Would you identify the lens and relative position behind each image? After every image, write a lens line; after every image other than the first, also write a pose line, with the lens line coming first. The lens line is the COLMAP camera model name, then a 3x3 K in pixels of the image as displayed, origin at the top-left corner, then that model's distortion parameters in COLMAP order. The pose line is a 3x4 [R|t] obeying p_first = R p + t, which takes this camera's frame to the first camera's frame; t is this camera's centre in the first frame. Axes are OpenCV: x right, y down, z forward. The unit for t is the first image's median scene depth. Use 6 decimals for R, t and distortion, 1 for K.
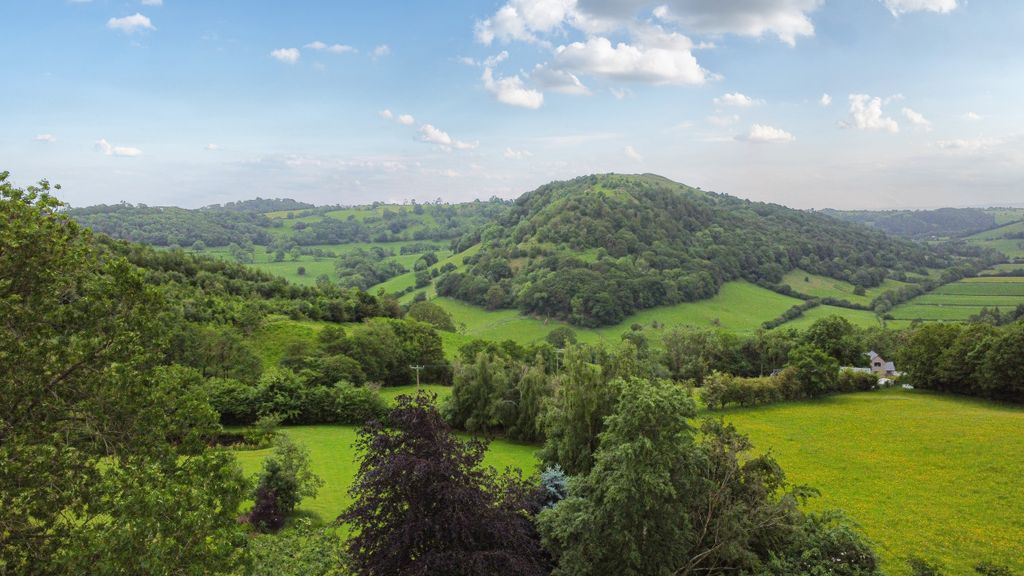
lens RADIAL K [[772.1, 0, 503.8], [0, 772.1, 282.6], [0, 0, 1]] dist [0.009258, -0.012215]
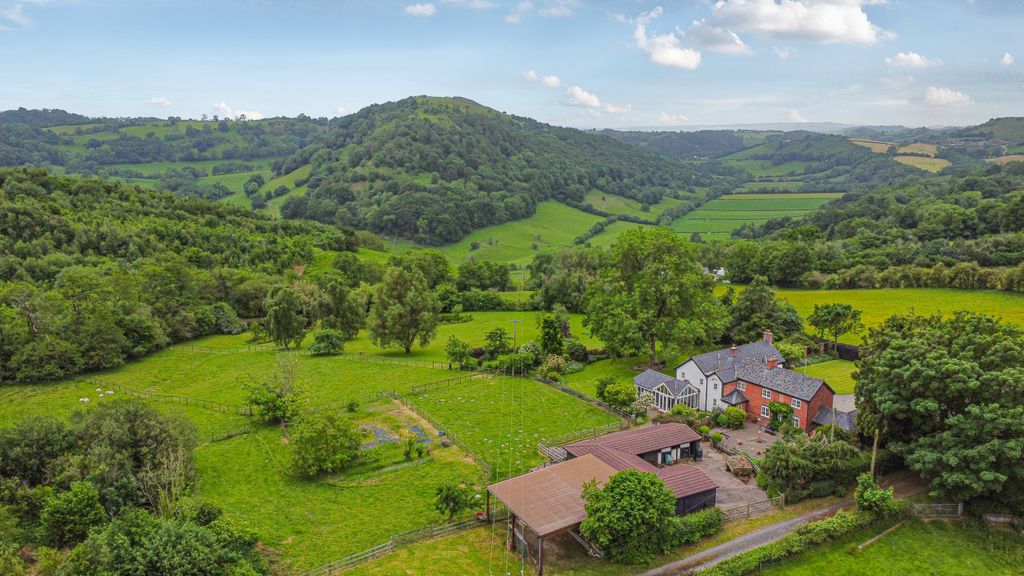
lens RADIAL K [[772.1, 0, 504.4], [0, 772.1, 286.4], [0, 0, 1]] dist [0.009258, -0.012215]
pose [[0.962658, -0.039295, 0.267855, -0.074029], [0.008207, 0.993191, 0.116210, -0.010147], [-0.270598, -0.109673, 0.956425, -0.088729]]
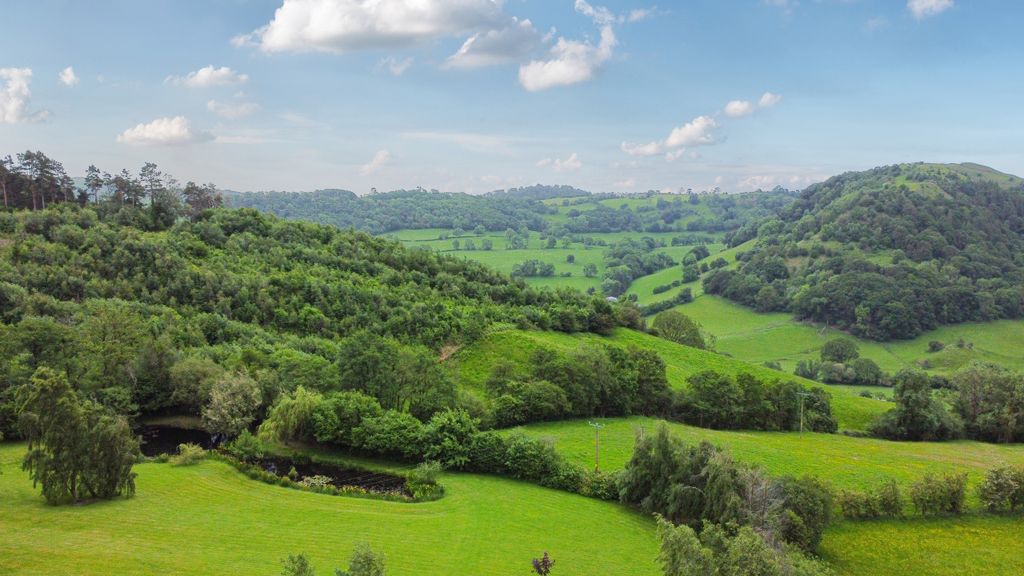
lens RADIAL K [[772.1, 0, 503.8], [0, 772.1, 283.6], [0, 0, 1]] dist [0.009258, -0.012215]
pose [[0.937238, 0.057085, -0.343986, 0.009271], [-0.050571, 0.998331, 0.027887, -0.007903], [0.345004, -0.008741, 0.938561, 0.016743]]
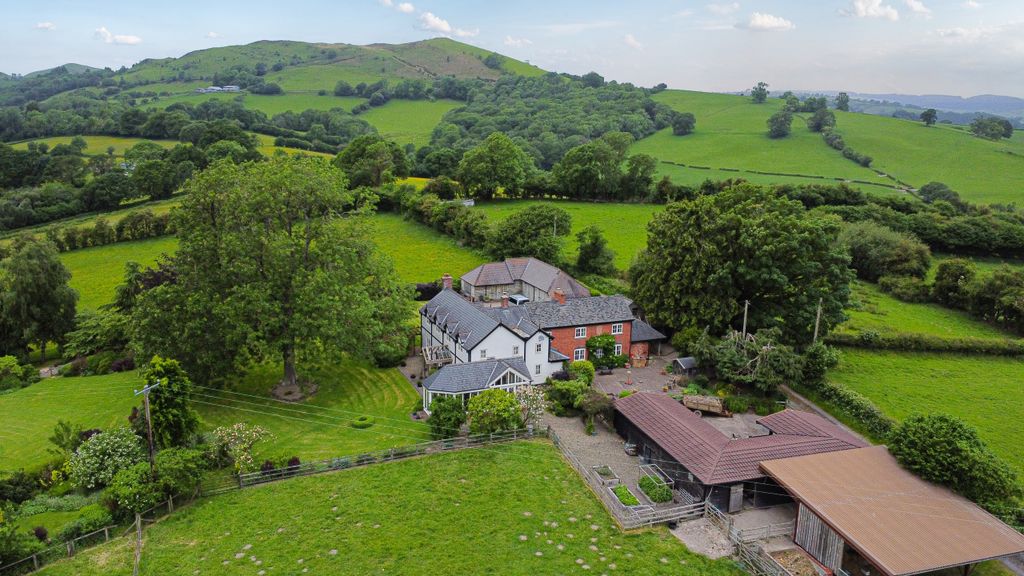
lens RADIAL K [[772.1, 0, 504.4], [0, 772.1, 287.5], [0, 0, 1]] dist [0.009258, -0.012215]
pose [[-0.088045, -0.205885, 0.974607, -0.090856], [0.064224, 0.975198, 0.211812, -0.006707], [-0.994044, 0.081242, -0.072639, 0.004897]]
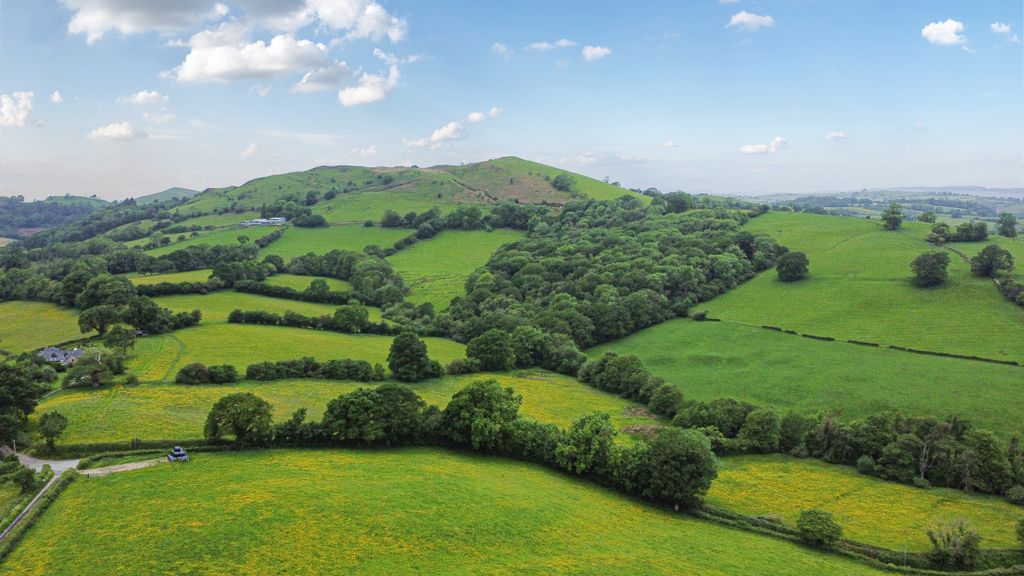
lens RADIAL K [[772.1, 0, 512.9], [0, 772.1, 279.7], [0, 0, 1]] dist [0.009258, -0.012215]
pose [[0.037297, -0.068168, 0.996976, 0.087378], [0.090498, 0.993802, 0.064565, -0.036542], [-0.995198, 0.087816, 0.043235, -0.056108]]
